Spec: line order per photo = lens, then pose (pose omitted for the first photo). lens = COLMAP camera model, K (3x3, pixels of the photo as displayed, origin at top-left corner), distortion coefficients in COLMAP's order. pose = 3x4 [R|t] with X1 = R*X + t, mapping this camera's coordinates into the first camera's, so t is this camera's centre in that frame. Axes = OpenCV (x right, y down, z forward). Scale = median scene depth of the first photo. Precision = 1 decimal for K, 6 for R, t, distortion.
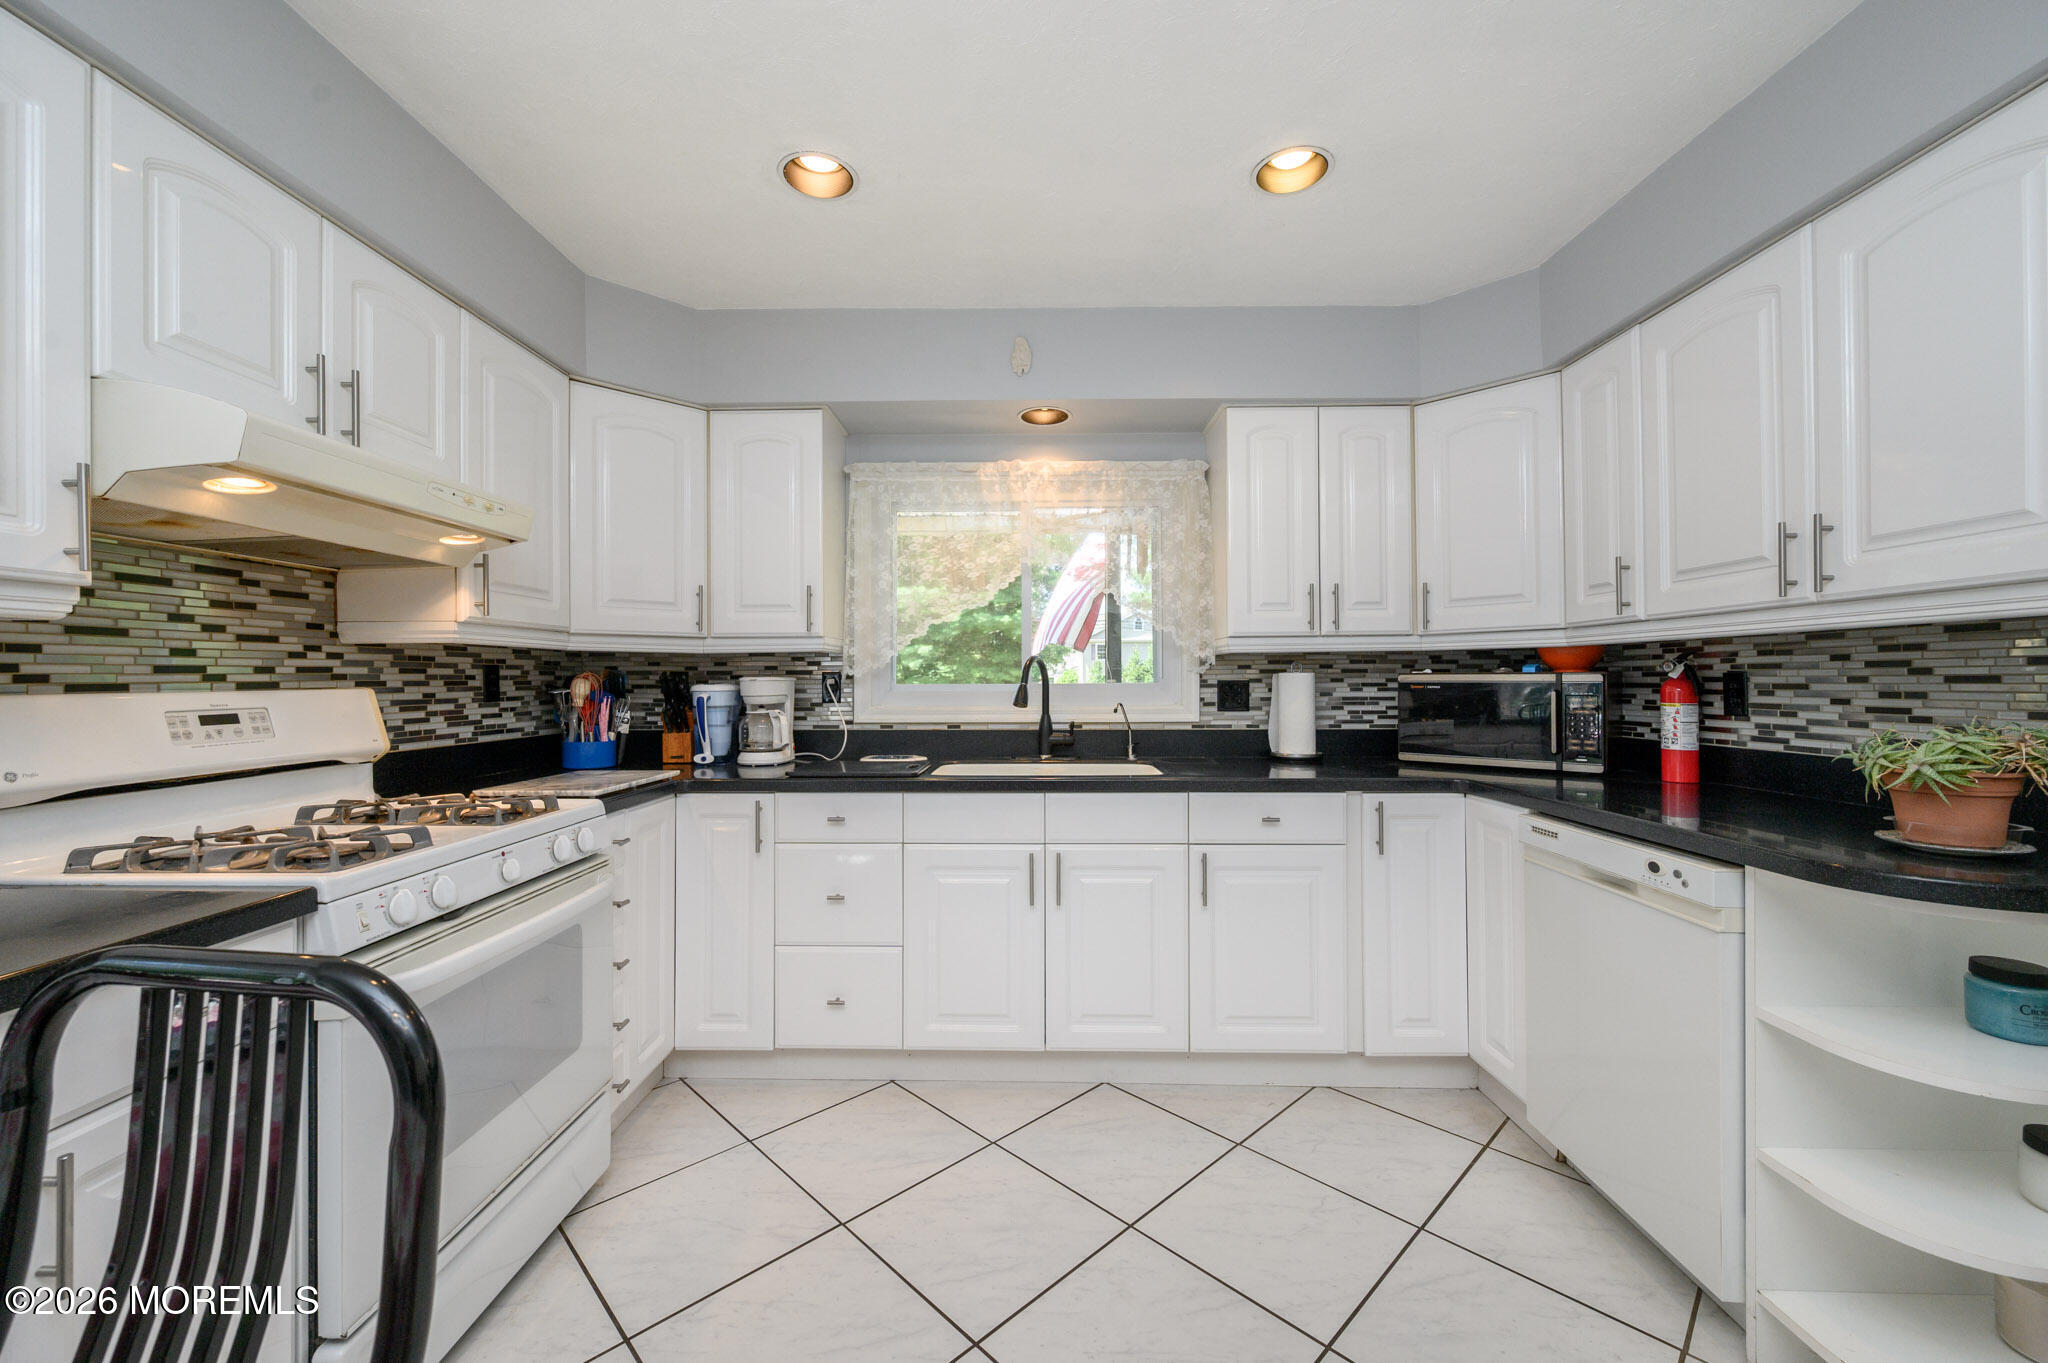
lens RADIAL K [[806.3, 0, 1024.0], [0, 806.3, 673.0], [0, 0, 1]] dist [0.001886, -0.000041]
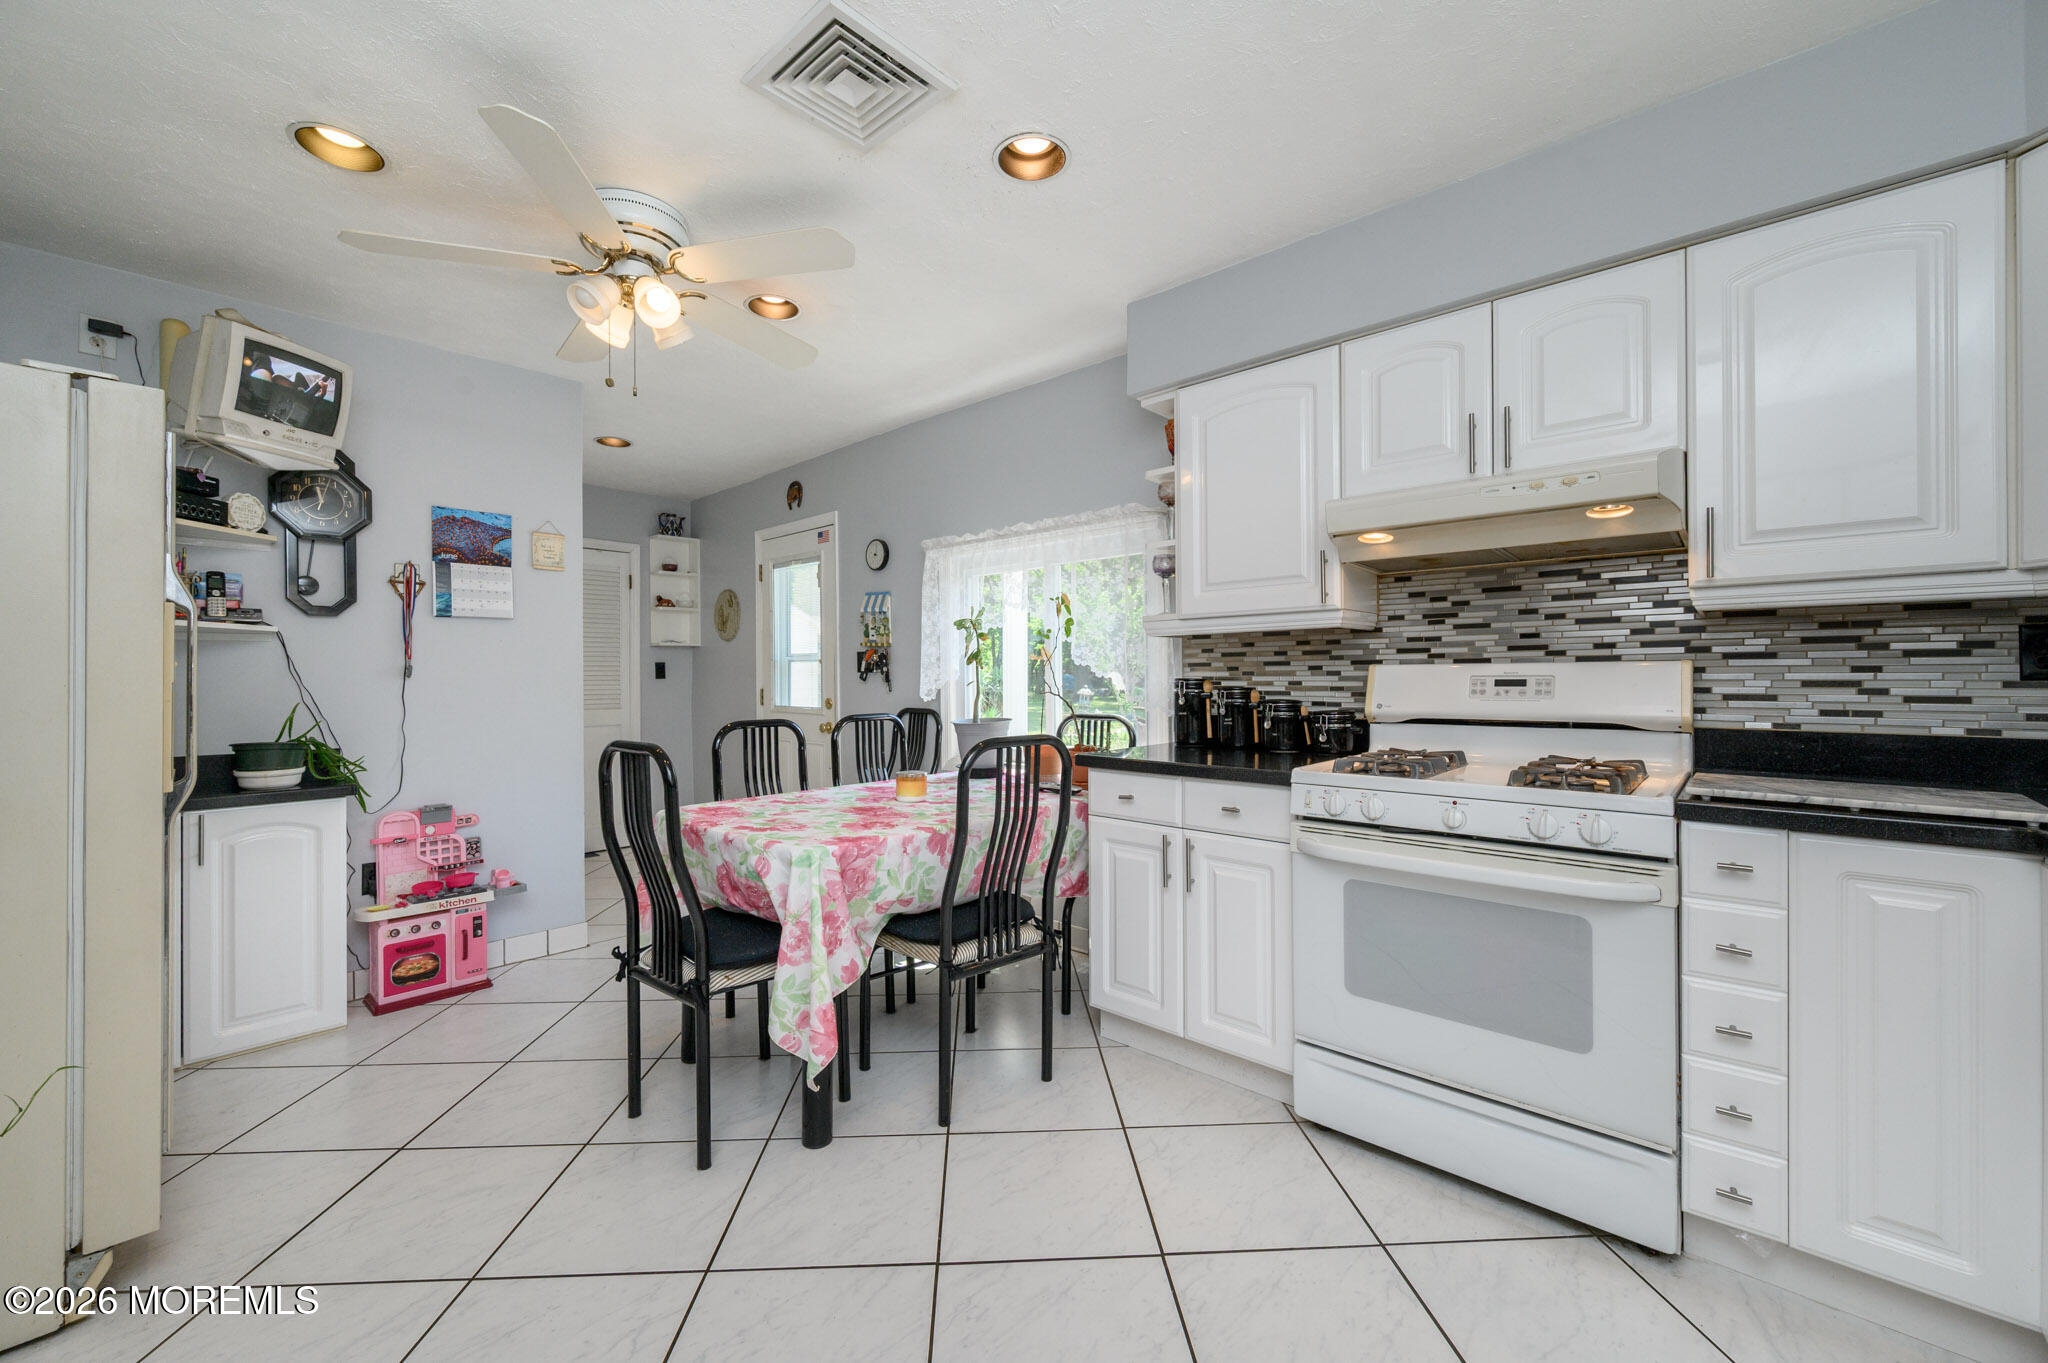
lens RADIAL K [[806.3, 0, 1023.7], [0, 806.3, 679.6], [0, 0, 1]] dist [0.001886, -0.000041]
pose [[-0.669447, 0.012838, -0.742749, 0.397679], [0.013641, 0.999895, 0.004987, 0.021132], [0.742735, -0.006793, -0.669551, 0.832751]]
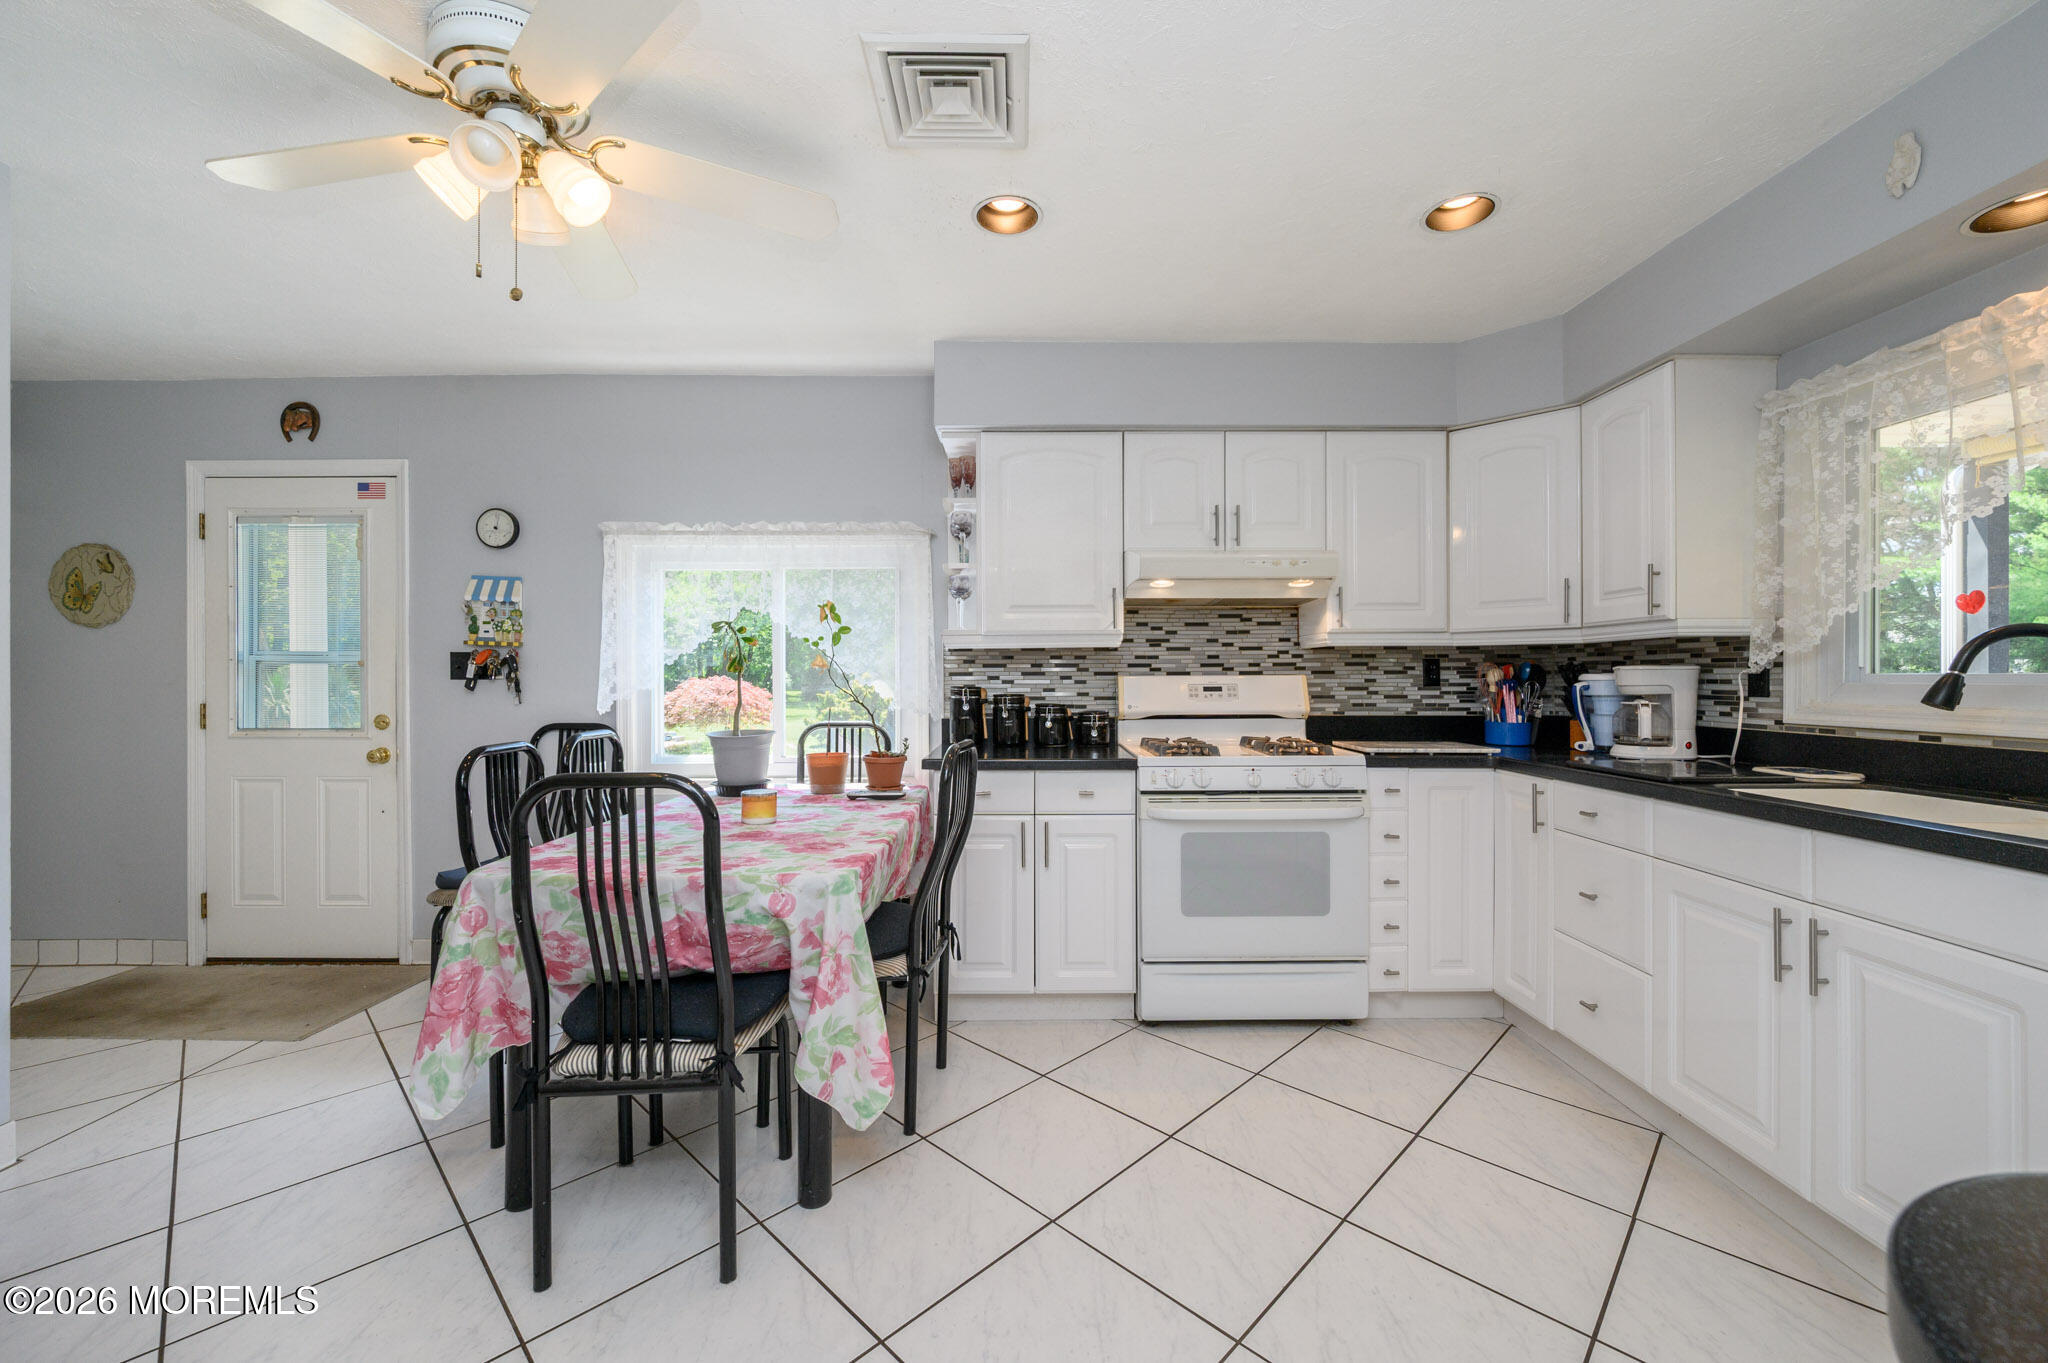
lens RADIAL K [[806.3, 0, 1027.7], [0, 806.3, 675.6], [0, 0, 1]] dist [0.001886, -0.000041]
pose [[0.016358, 0.002249, -0.999864, 0.681732], [0.009062, 0.999956, 0.002398, 0.008687], [0.999825, -0.009100, 0.016337, 0.310221]]
